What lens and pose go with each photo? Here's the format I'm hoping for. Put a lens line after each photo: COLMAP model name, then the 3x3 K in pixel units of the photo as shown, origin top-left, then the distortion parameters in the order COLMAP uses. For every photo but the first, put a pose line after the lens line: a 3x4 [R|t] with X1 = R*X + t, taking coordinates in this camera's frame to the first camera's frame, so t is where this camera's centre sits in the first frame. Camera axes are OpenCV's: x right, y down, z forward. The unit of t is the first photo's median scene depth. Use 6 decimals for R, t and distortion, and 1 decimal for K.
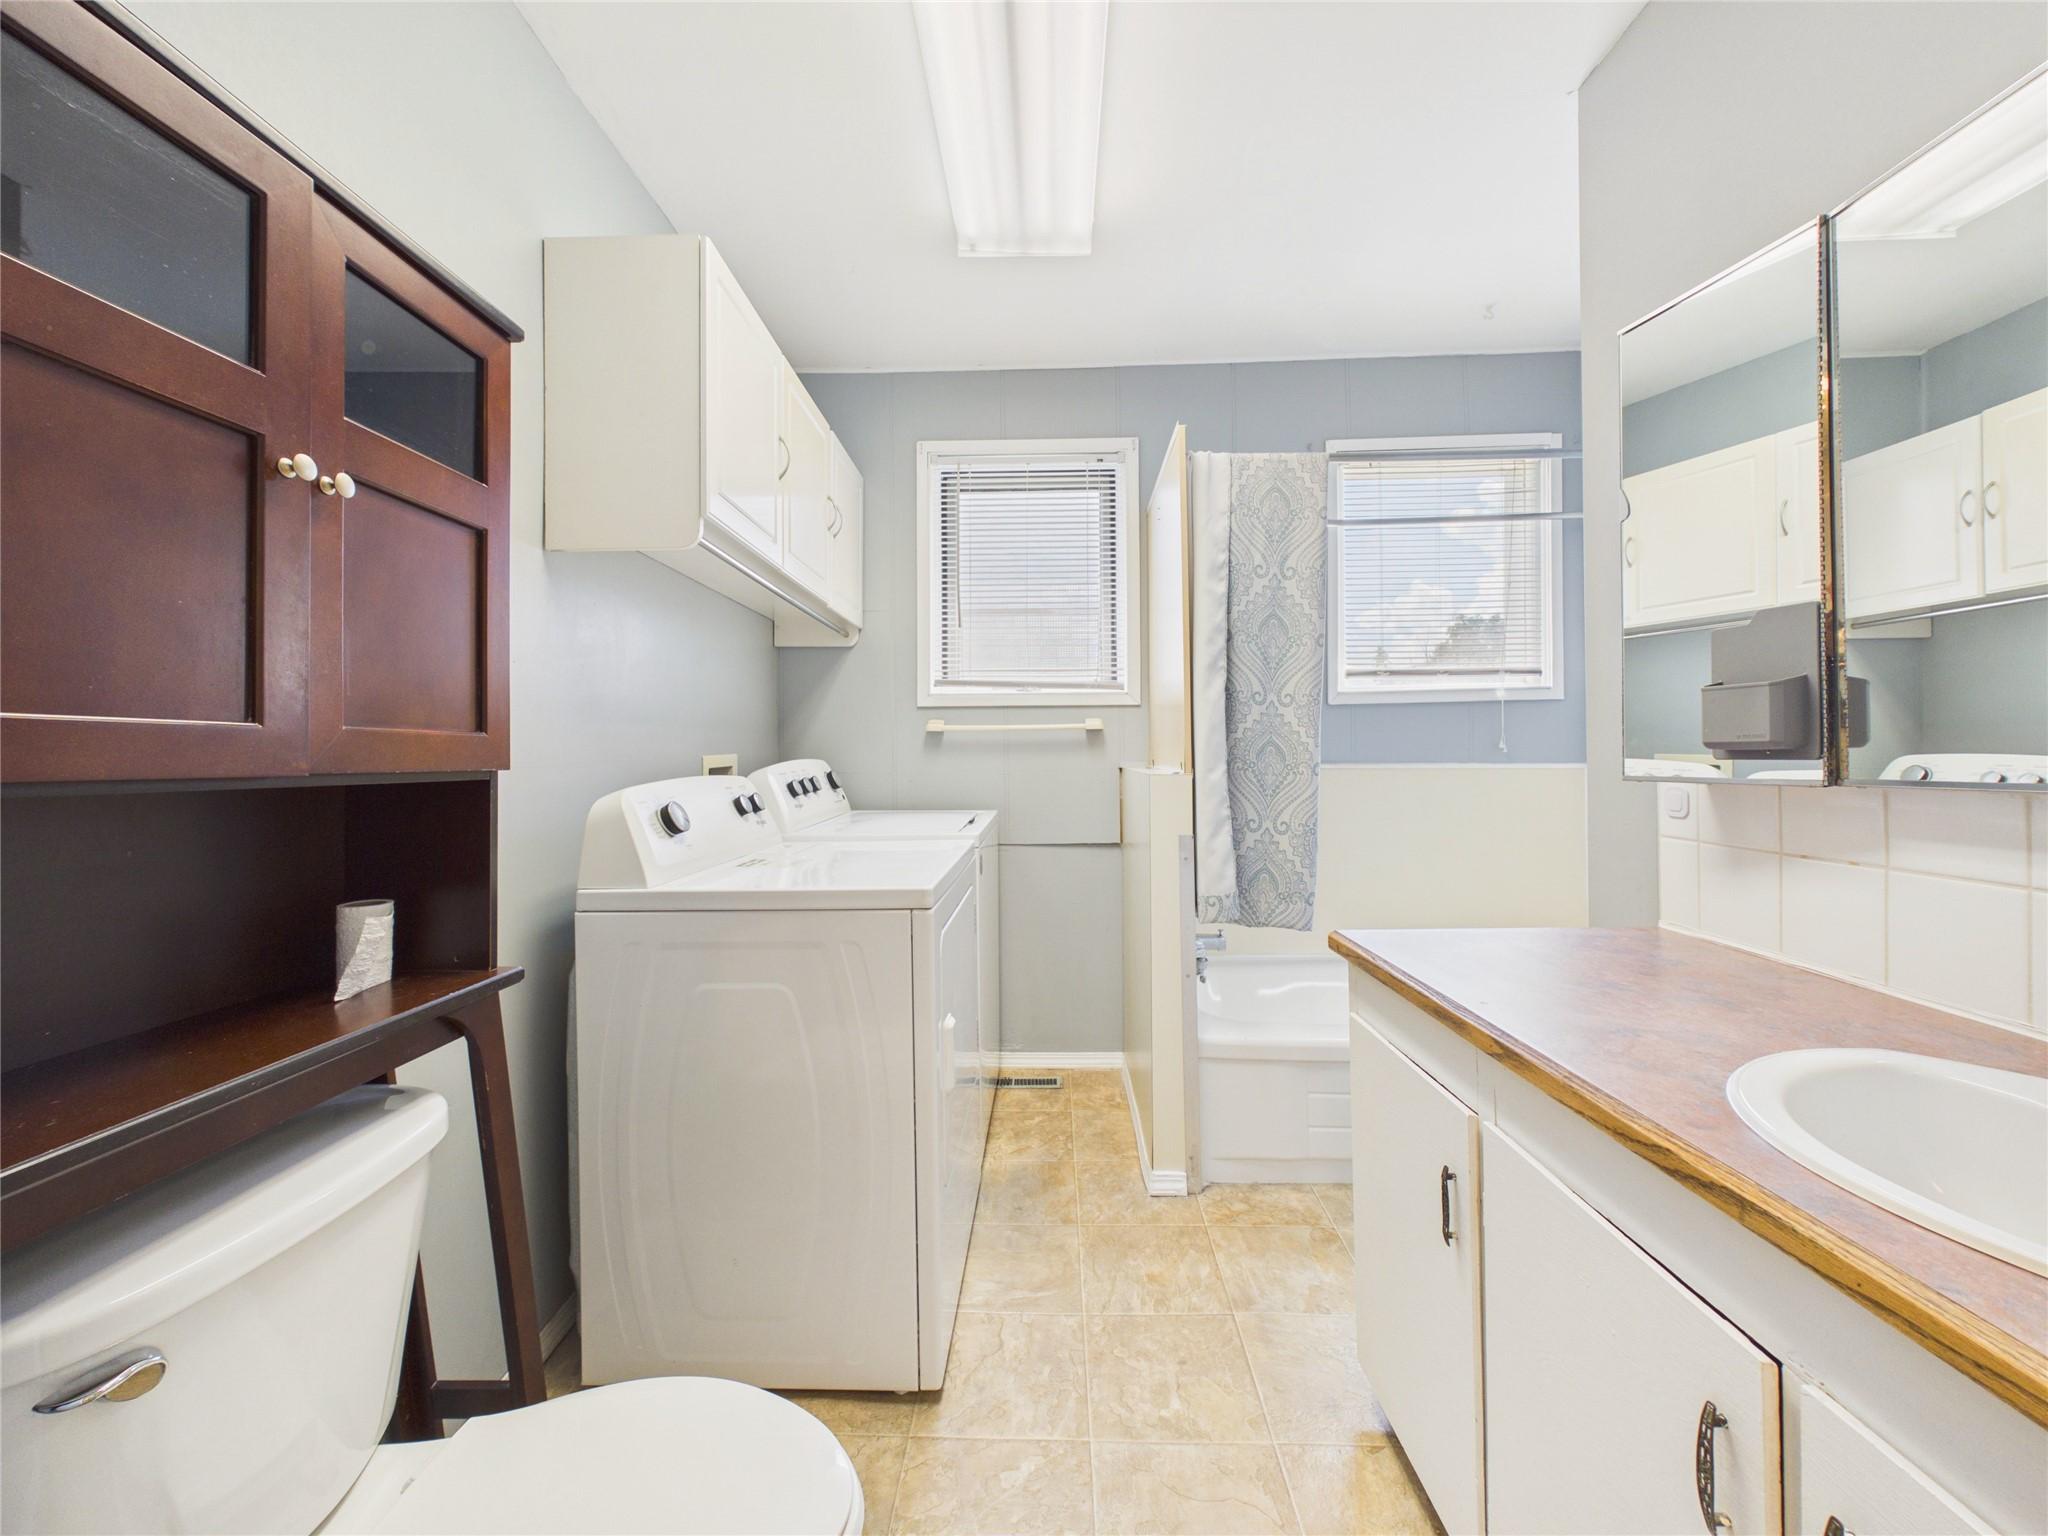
lens RADIAL K [[828.0, 0, 1022.9], [0, 828.0, 775.5], [0, 0, 1]] dist [0.000846, 0.000019]
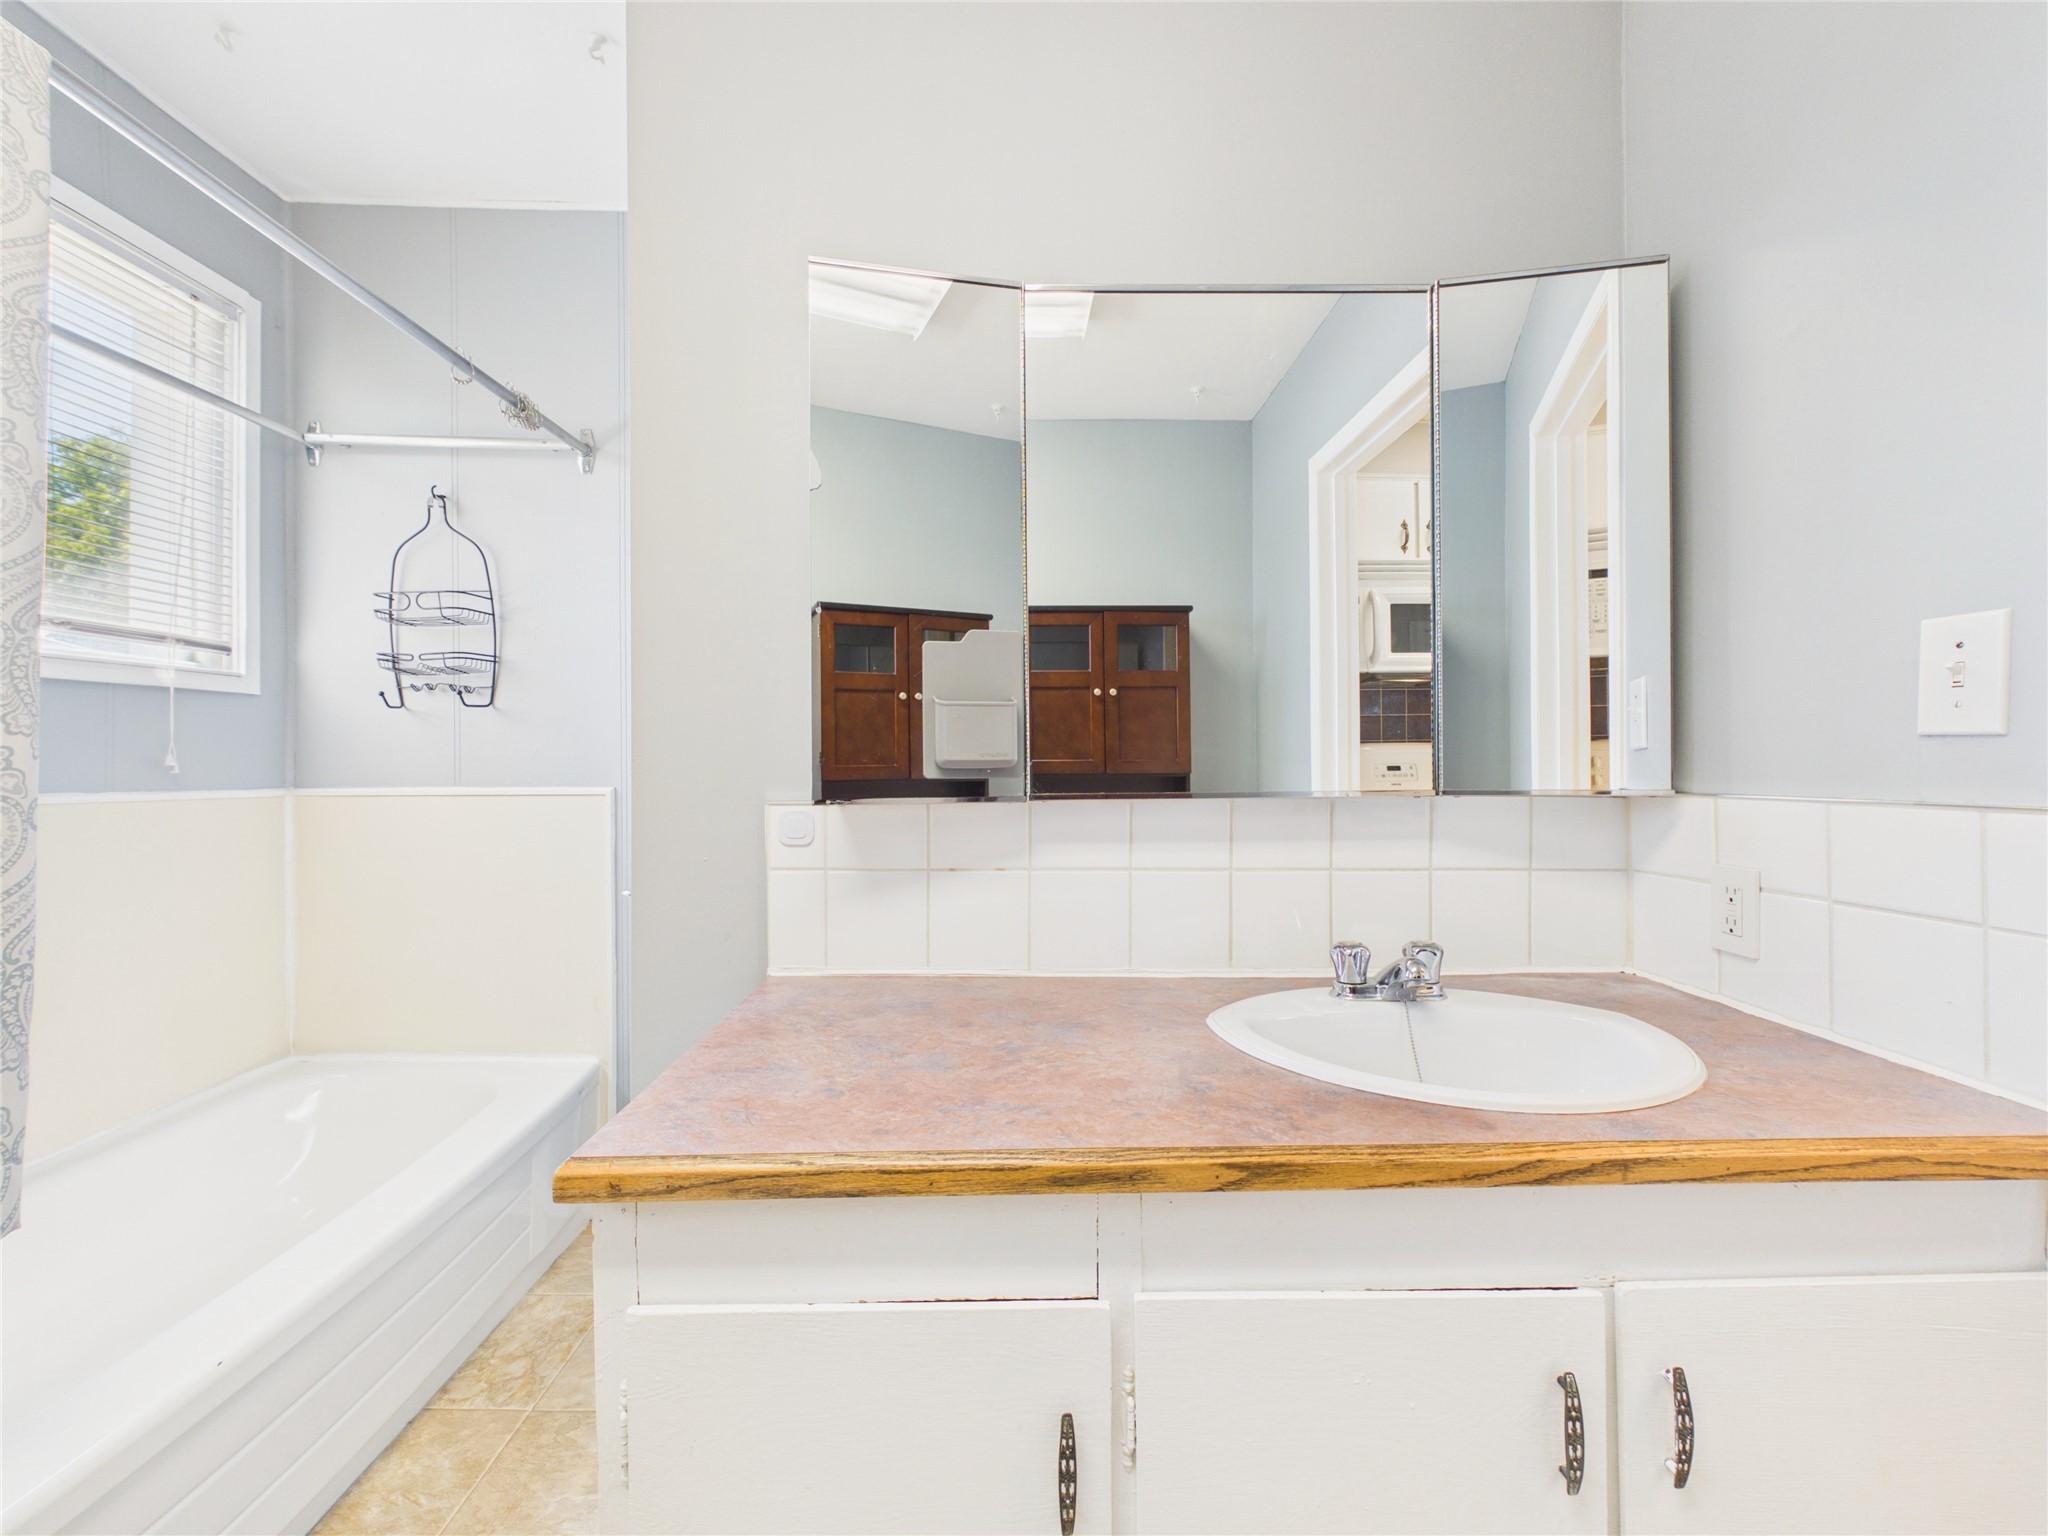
lens RADIAL K [[828.0, 0, 1022.9], [0, 828.0, 775.5], [0, 0, 1]] dist [0.000846, 0.000019]
pose [[-0.049178, 0.003768, 0.998783, -0.165511], [0.030339, 0.999537, -0.002277, -0.024545], [-0.998329, 0.030190, -0.049270, 1.457222]]
